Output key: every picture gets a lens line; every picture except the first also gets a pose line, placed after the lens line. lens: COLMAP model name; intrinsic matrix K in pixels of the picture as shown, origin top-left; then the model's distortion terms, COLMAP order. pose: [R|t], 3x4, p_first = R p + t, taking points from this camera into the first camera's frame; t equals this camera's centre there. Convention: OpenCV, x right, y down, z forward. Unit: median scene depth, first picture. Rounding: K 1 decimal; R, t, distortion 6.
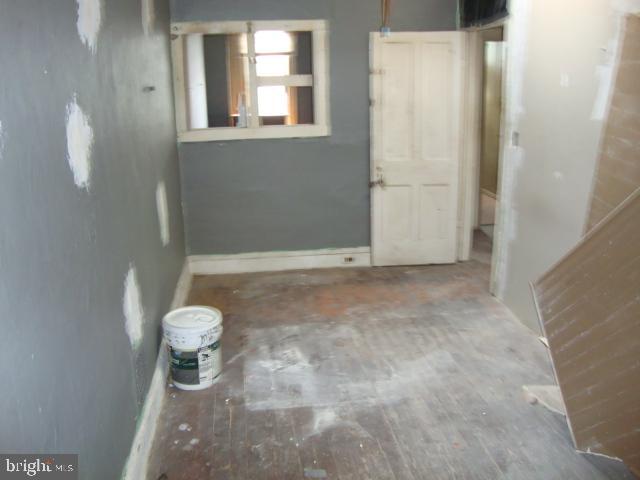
lens RADIAL K [[572.4, 0, 318.5], [0, 572.4, 238.9], [0, 0, 1]] dist [-0.206047, 0.203373]
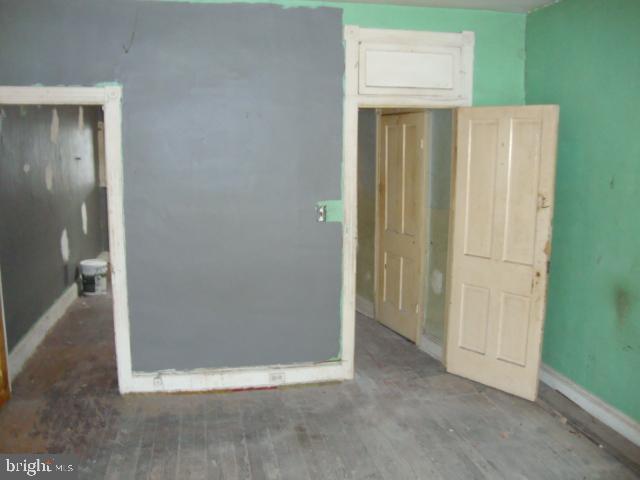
lens RADIAL K [[572.4, 0, 319.7], [0, 572.4, 241.2], [0, 0, 1]] dist [-0.206047, 0.203373]
pose [[0.996816, 0.008618, 0.079273, 0.562591], [0.000641, 0.993245, -0.116038, 0.367256], [-0.079737, 0.115719, 0.990076, -1.421879]]
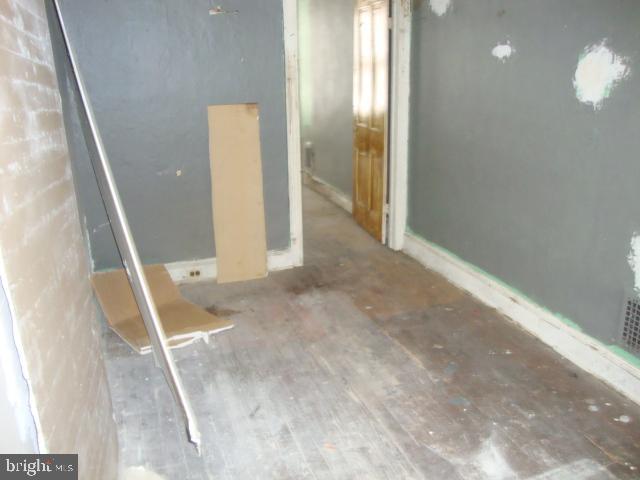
lens RADIAL K [[572.4, 0, 320.2], [0, 572.4, 239.6], [0, 0, 1]] dist [-0.206047, 0.203373]
pose [[-0.975945, 0.110302, -0.188053, 0.393446], [-0.016245, 0.823381, 0.567256, -0.415928], [0.217409, 0.556666, -0.801783, 1.509286]]
